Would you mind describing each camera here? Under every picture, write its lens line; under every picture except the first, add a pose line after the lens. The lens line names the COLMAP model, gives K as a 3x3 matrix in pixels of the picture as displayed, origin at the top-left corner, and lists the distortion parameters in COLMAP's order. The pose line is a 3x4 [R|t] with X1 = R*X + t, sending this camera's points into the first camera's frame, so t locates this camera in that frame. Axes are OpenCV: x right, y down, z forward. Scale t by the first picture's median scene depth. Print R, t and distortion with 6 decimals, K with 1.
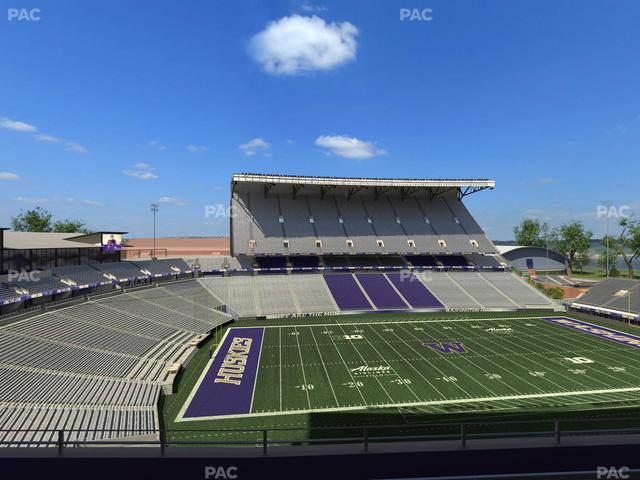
lens RADIAL K [[320.9, 0, 319.8], [0, 320.9, 240.5], [0, 0, 1]] dist [0.000105, 0.000000]
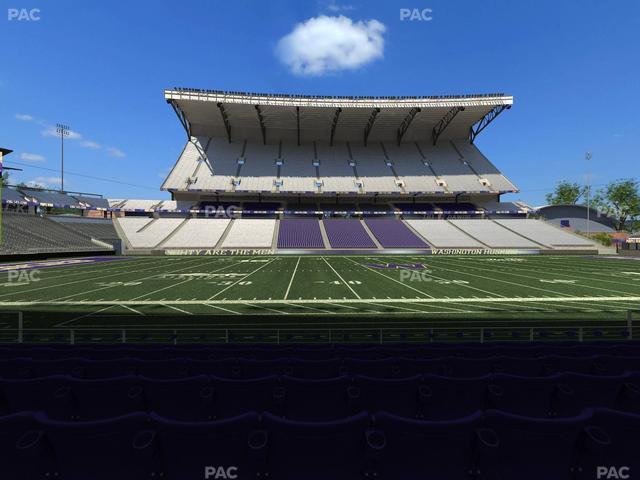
lens RADIAL K [[320.9, 0, 319.8], [0, 320.9, 240.3], [0, 0, 1]] dist [0.000105, 0.000000]
pose [[0.996506, 0.000017, -0.083516, 0.177044], [-0.000087, 1.000000, -0.000830, 0.163353], [0.083516, 0.000835, 0.996506, 0.243849]]
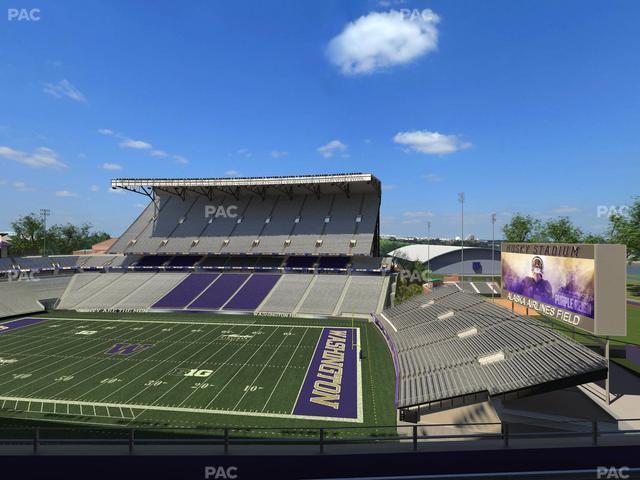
lens RADIAL K [[320.9, 0, 319.7], [0, 320.9, 240.4], [0, 0, 1]] dist [0.000105, 0.000000]
pose [[0.971330, 0.000162, -0.237733, 0.683469], [-0.000293, 1.000000, -0.000518, -0.000117], [0.237733, 0.000572, 0.971330, 0.102015]]
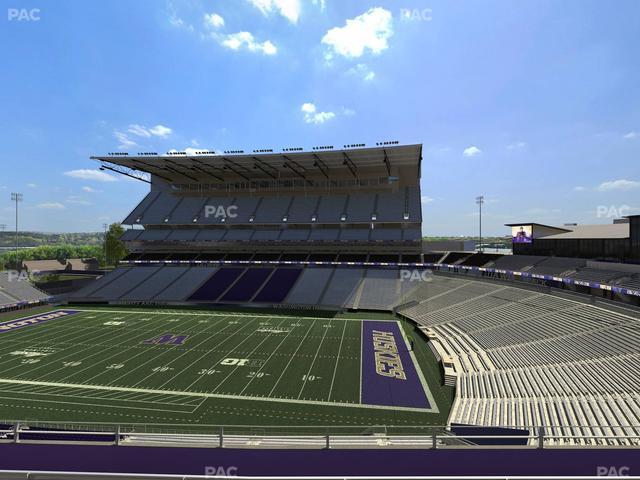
lens RADIAL K [[320.9, 0, 319.1], [0, 320.9, 238.8], [0, 0, 1]] dist [0.000105, 0.000000]
pose [[-0.965062, 0.000550, 0.262021, -0.165421], [0.000388, 1.000000, -0.000670, 0.017153], [-0.262021, -0.000545, -0.965062, 1.025562]]
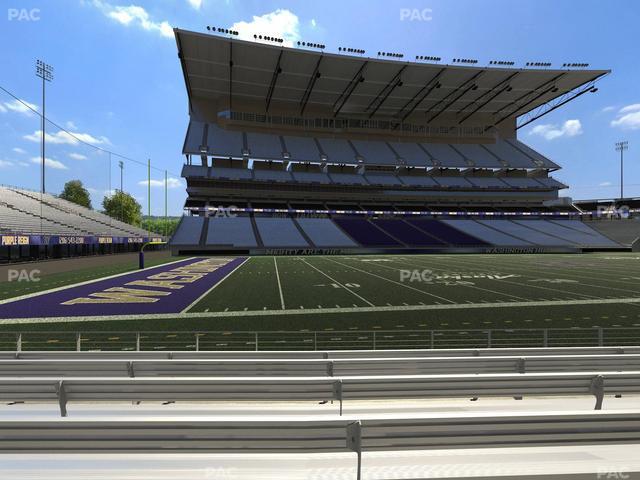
lens RADIAL K [[320.9, 0, 319.7], [0, 320.9, 239.5], [0, 0, 1]] dist [0.000105, 0.000000]
pose [[-0.999728, -0.000642, -0.023306, 0.483754], [-0.000678, 0.999999, 0.001504, 0.163491], [0.023305, 0.001519, -0.999727, 0.884717]]
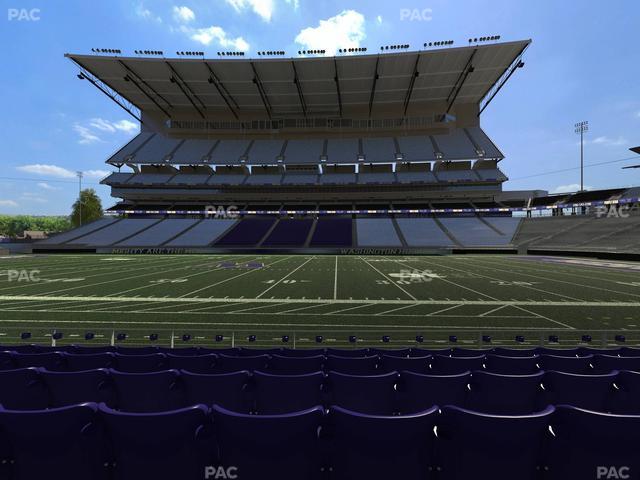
lens RADIAL K [[320.9, 0, 319.5], [0, 320.9, 239.1], [0, 0, 1]] dist [0.000105, 0.000000]
pose [[-0.983604, 0.000086, 0.180343, 0.089624], [0.000149, 1.000000, 0.000339, 0.163068], [-0.180343, 0.000360, -0.983604, 0.852163]]
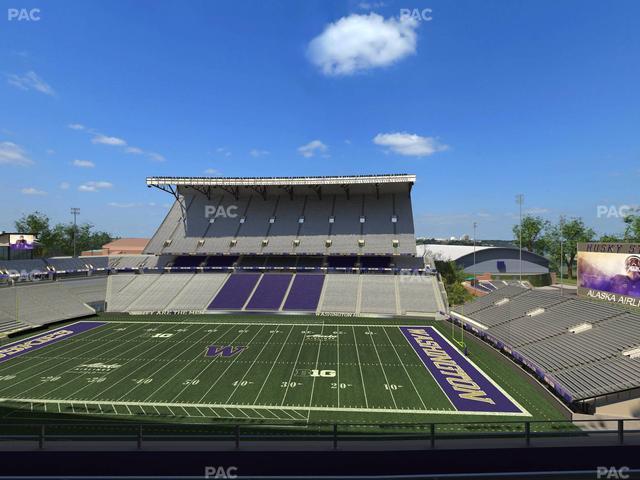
lens RADIAL K [[320.9, 0, 319.7], [0, 320.9, 240.5], [0, 0, 1]] dist [0.000105, 0.000000]
pose [[0.983905, 0.000223, -0.178695, 0.484710], [-0.000264, 1.000000, -0.000203, -0.000073], [0.178695, 0.000246, 0.983905, 0.055648]]
